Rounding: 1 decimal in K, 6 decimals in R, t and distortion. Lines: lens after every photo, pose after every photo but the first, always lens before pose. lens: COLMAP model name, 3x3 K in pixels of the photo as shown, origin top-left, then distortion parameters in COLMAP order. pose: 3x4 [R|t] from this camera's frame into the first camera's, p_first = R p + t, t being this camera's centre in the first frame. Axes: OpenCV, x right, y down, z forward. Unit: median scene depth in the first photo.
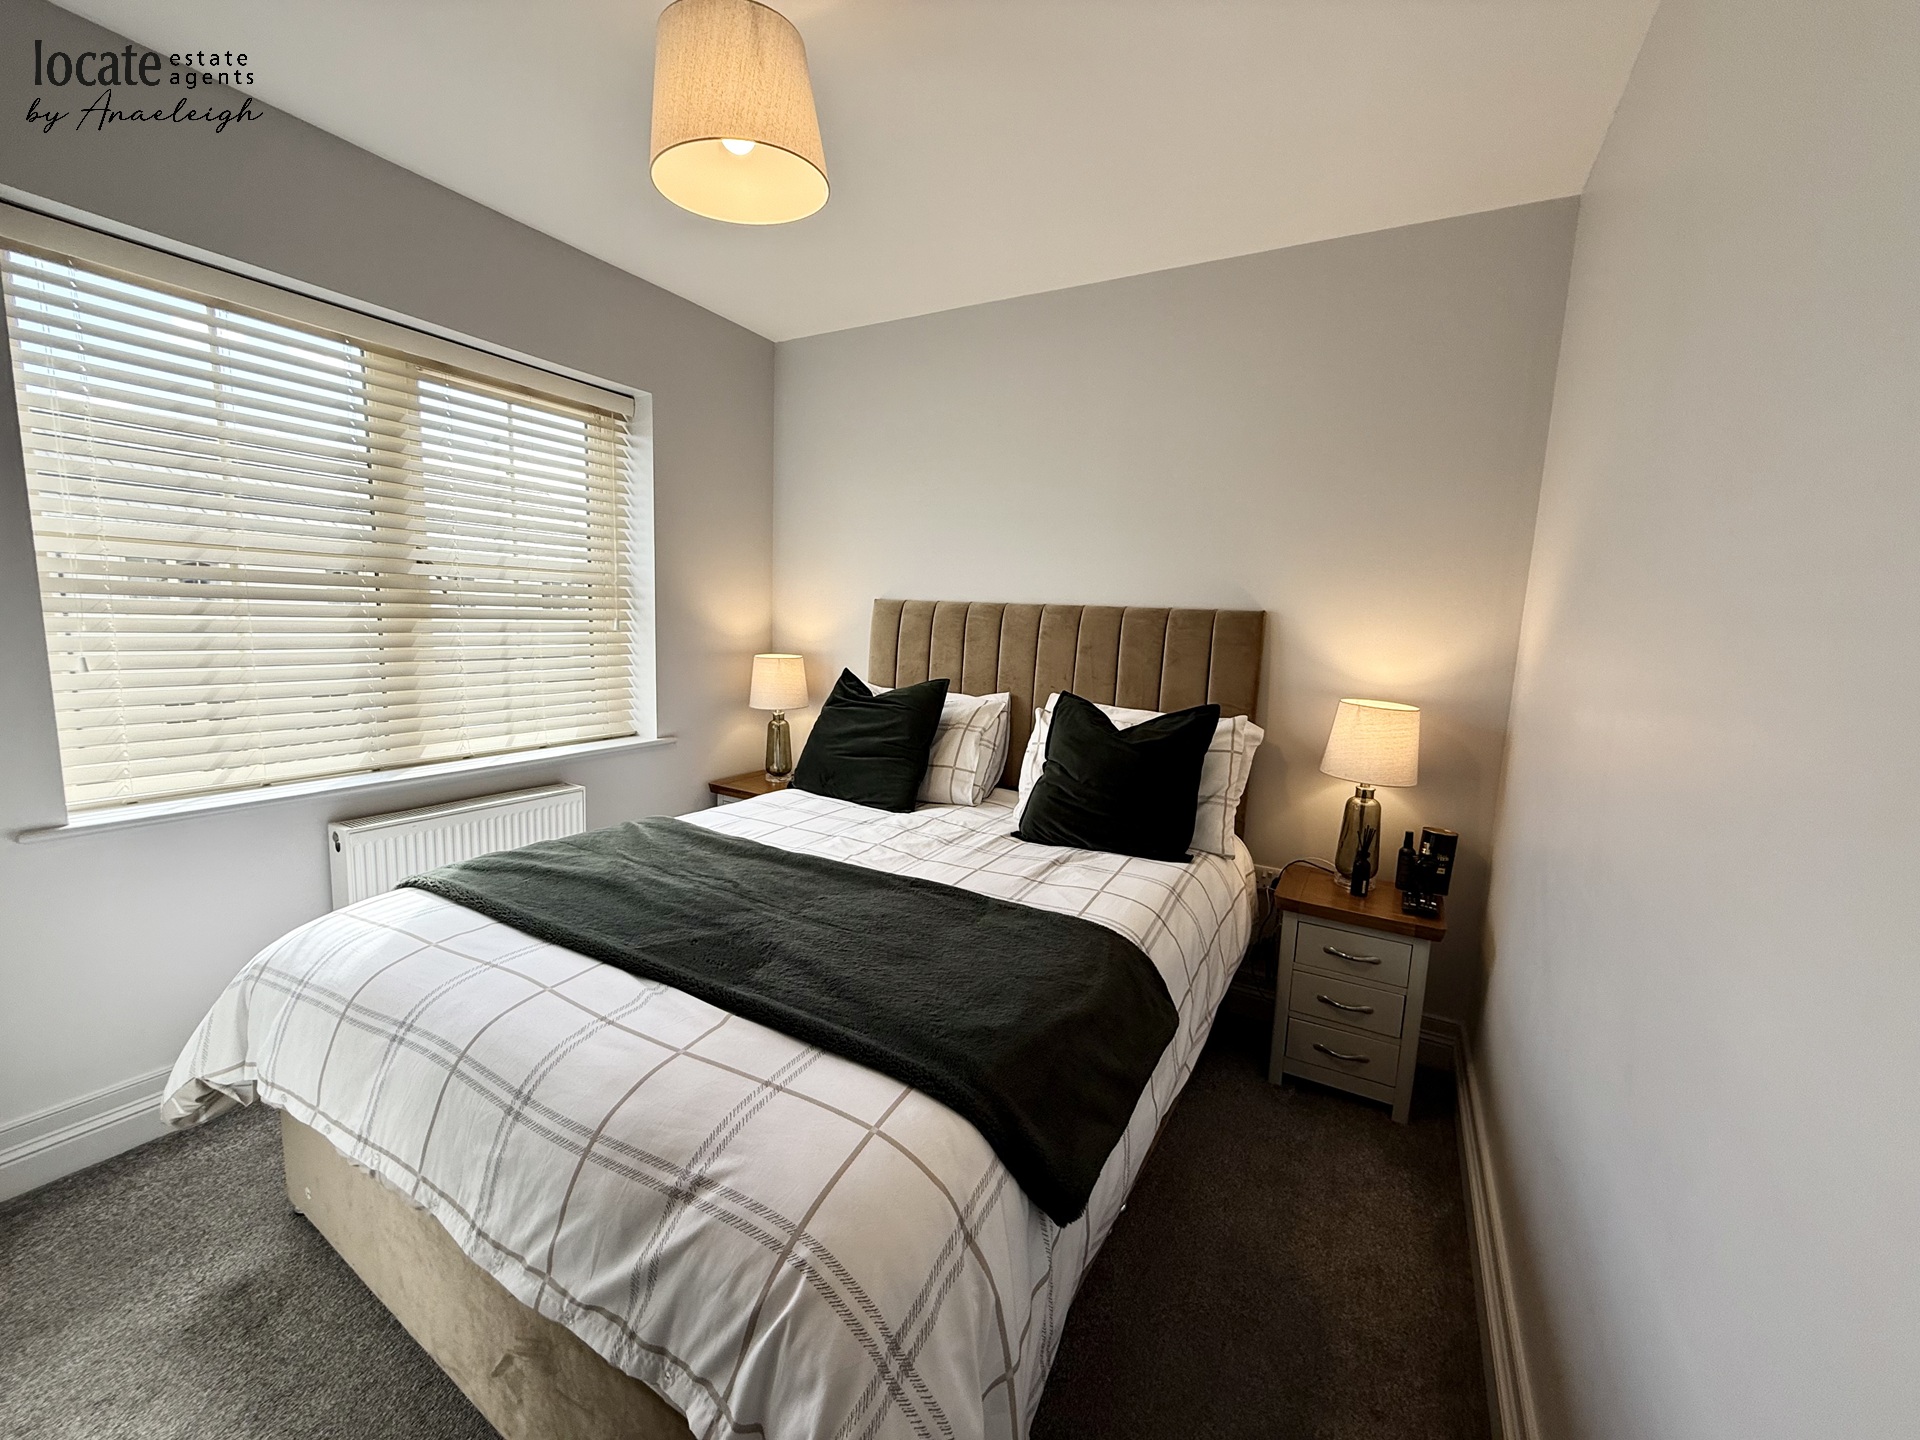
lens RADIAL K [[756.7, 0, 959.9], [0, 756.7, 720.7], [0, 0, 1]] dist [-0.003107, 0.000986]
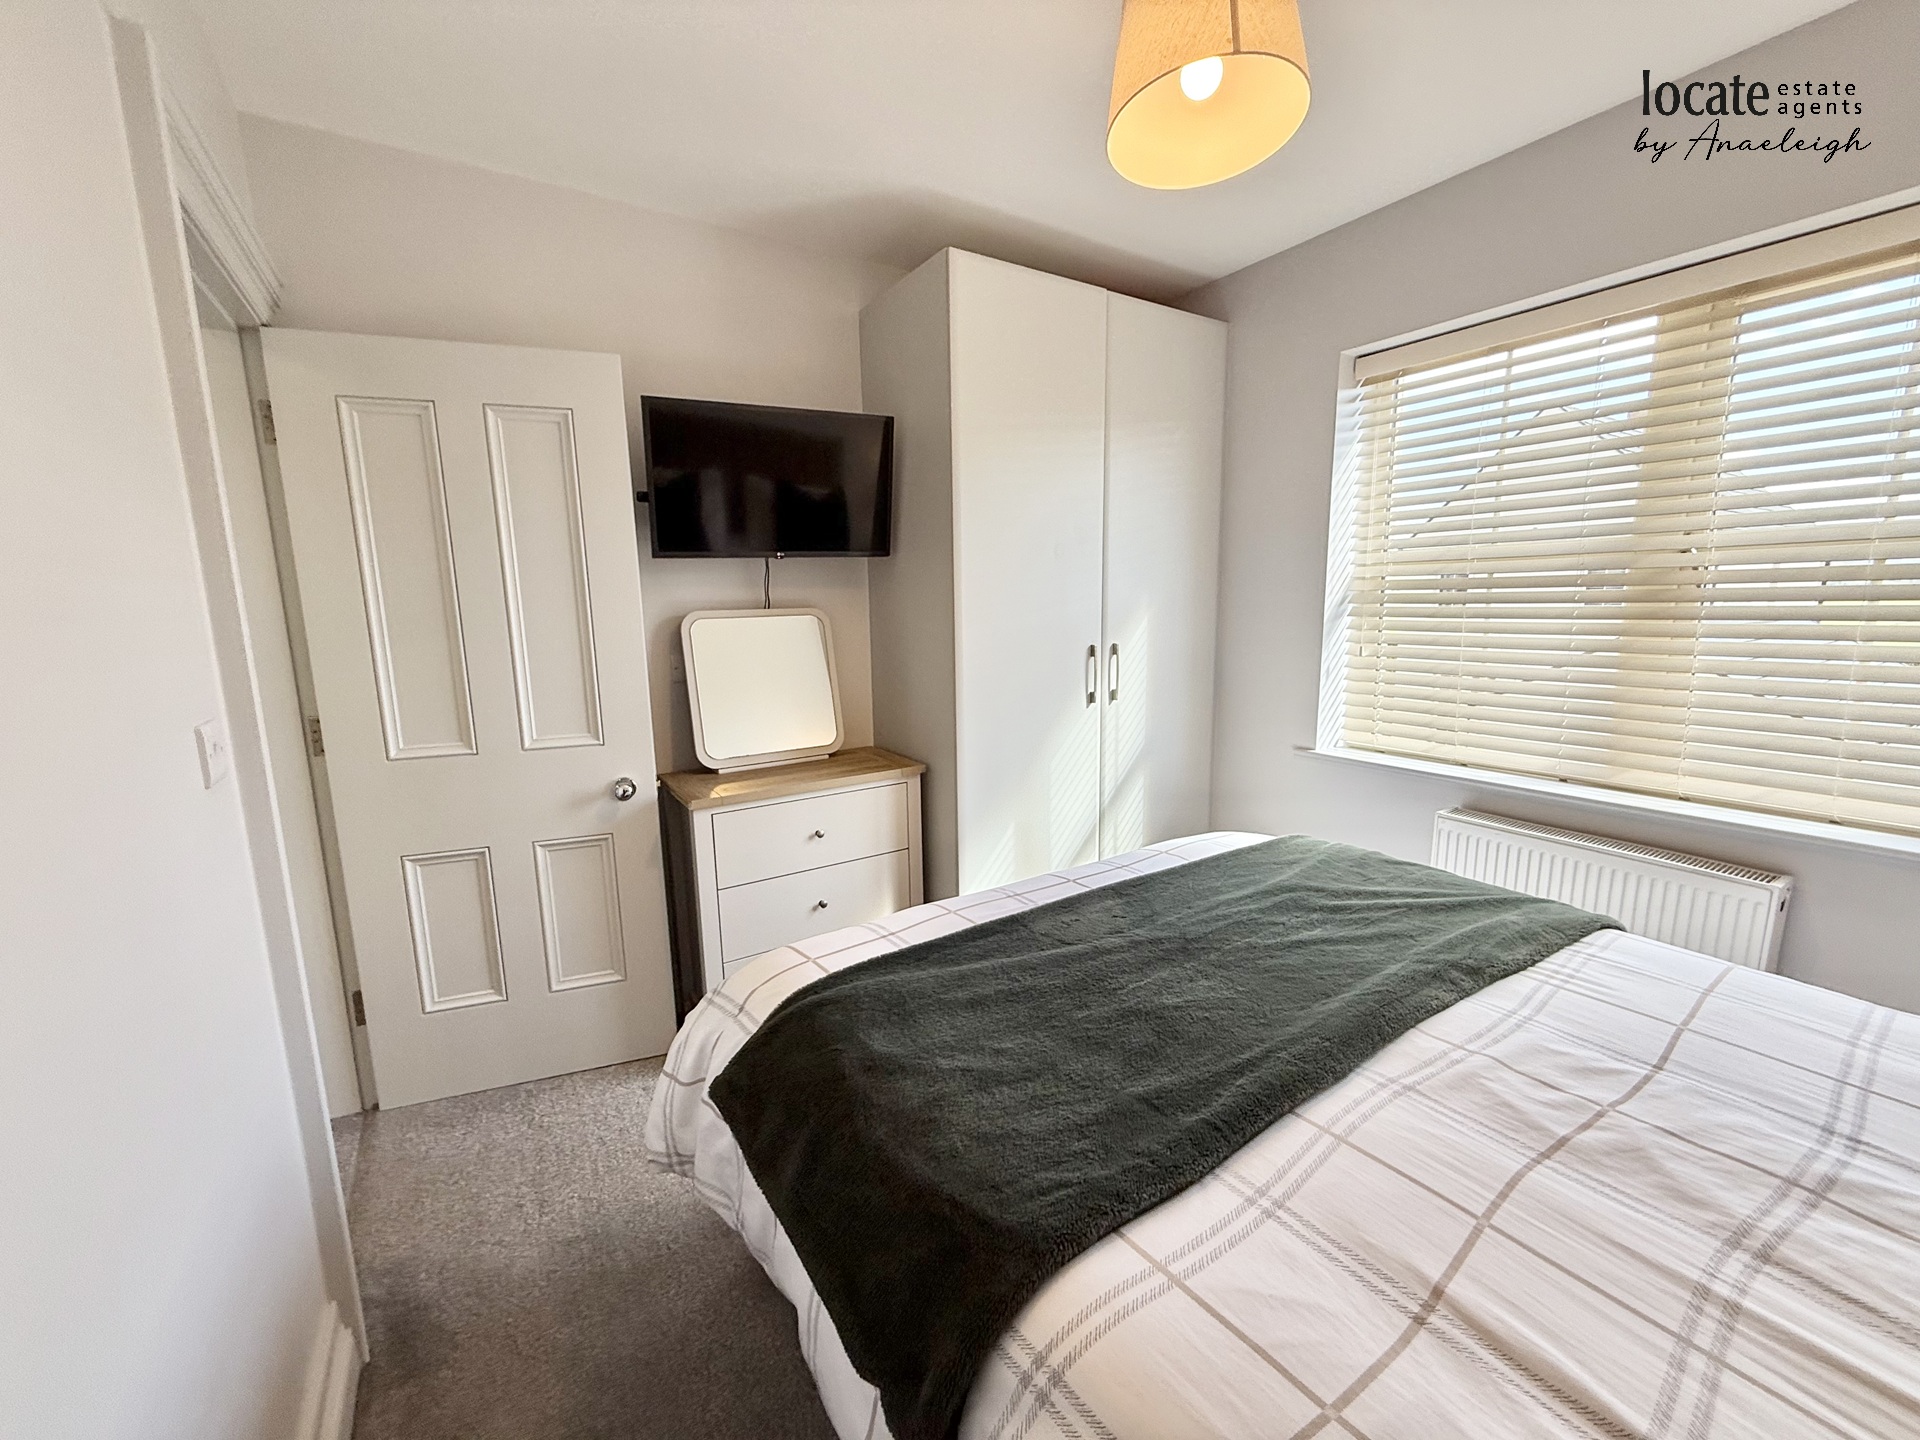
lens RADIAL K [[756.7, 0, 949.7], [0, 756.7, 719.7], [0, 0, 1]] dist [-0.003107, 0.000986]
pose [[-0.469784, 0.105799, -0.876418, 0.409112], [-0.125358, 0.974736, 0.184863, -0.087680], [0.873835, 0.196712, -0.444653, 0.740156]]
